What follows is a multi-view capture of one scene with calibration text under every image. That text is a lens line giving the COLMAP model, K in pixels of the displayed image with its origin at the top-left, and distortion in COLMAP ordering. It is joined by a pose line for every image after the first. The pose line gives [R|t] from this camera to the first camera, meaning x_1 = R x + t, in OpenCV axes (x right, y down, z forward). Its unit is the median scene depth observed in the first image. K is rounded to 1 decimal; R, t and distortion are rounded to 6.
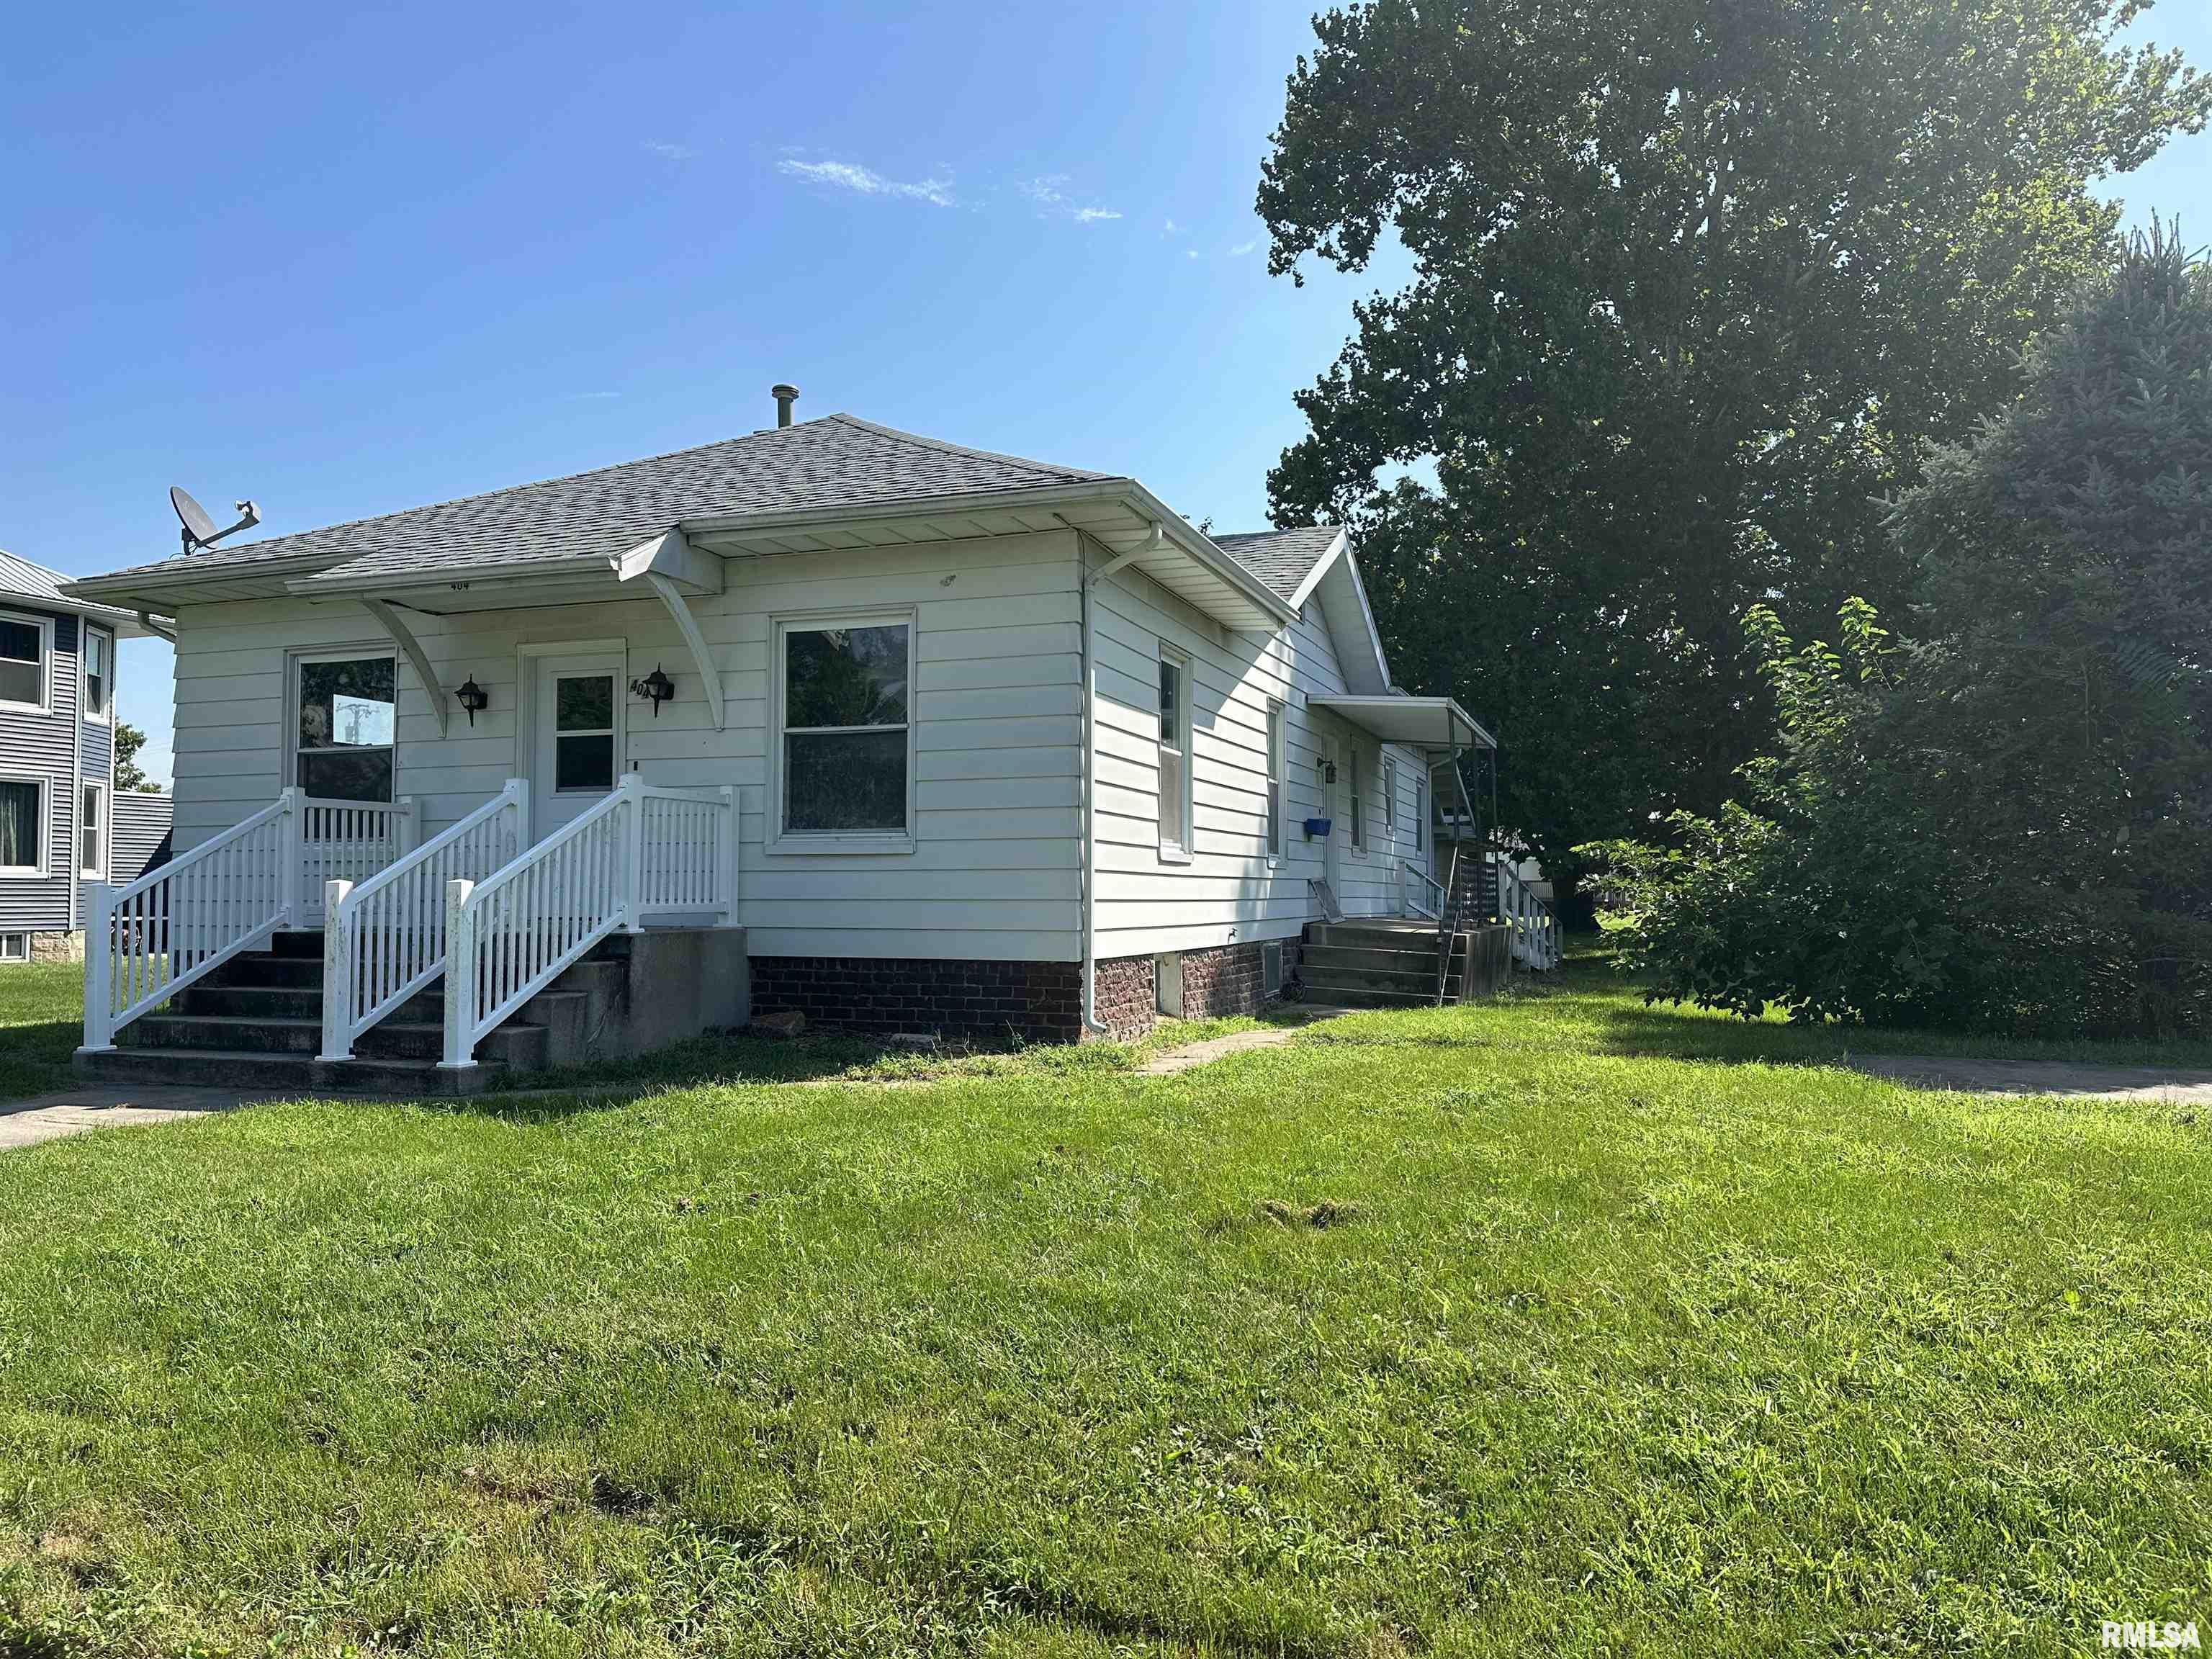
lens RADIAL K [[1580.5, 0, 1105.8], [0, 1580.5, 850.6], [0, 0, 1]] dist [0.094157, -0.208228]
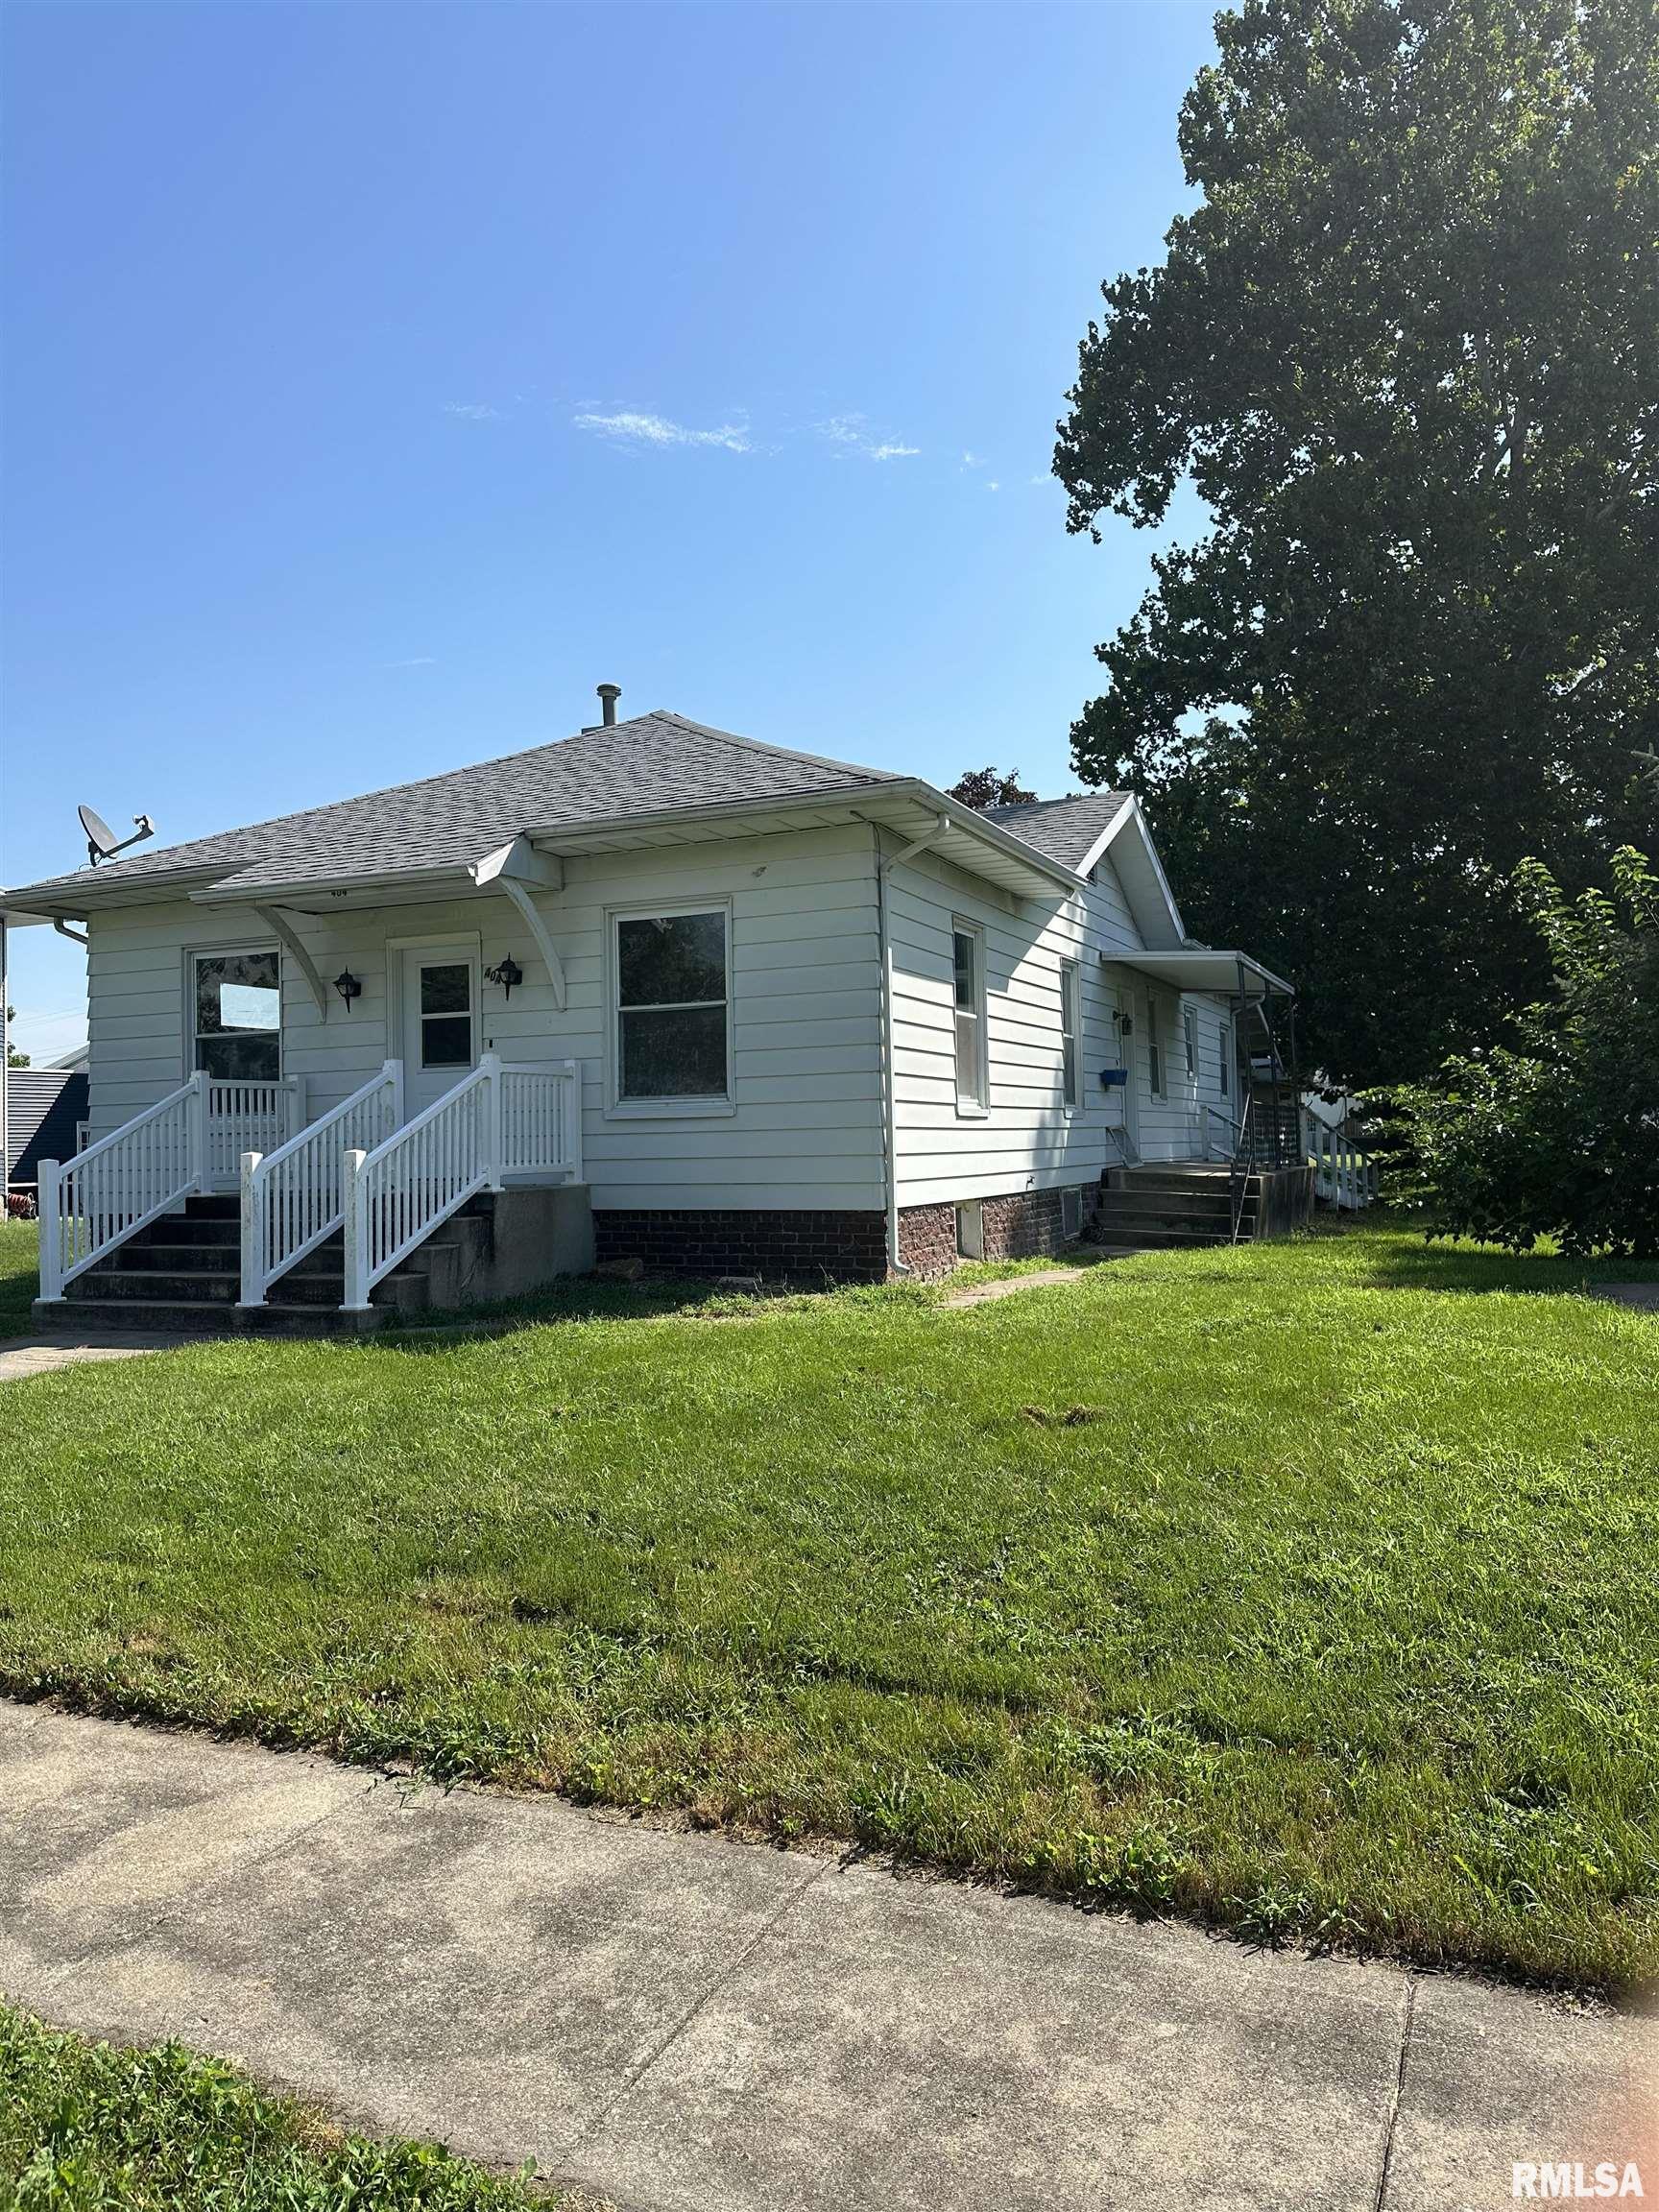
lens RADIAL K [[1580.5, 0, 777.2], [0, 1580.5, 1066.1], [0, 0, 1]] dist [0.094157, -0.208228]
pose [[0.995229, -0.026786, -0.093813, 0.013656], [0.024973, 0.999479, -0.020449, -0.008873], [0.094312, 0.018009, 0.995380, -0.104609]]
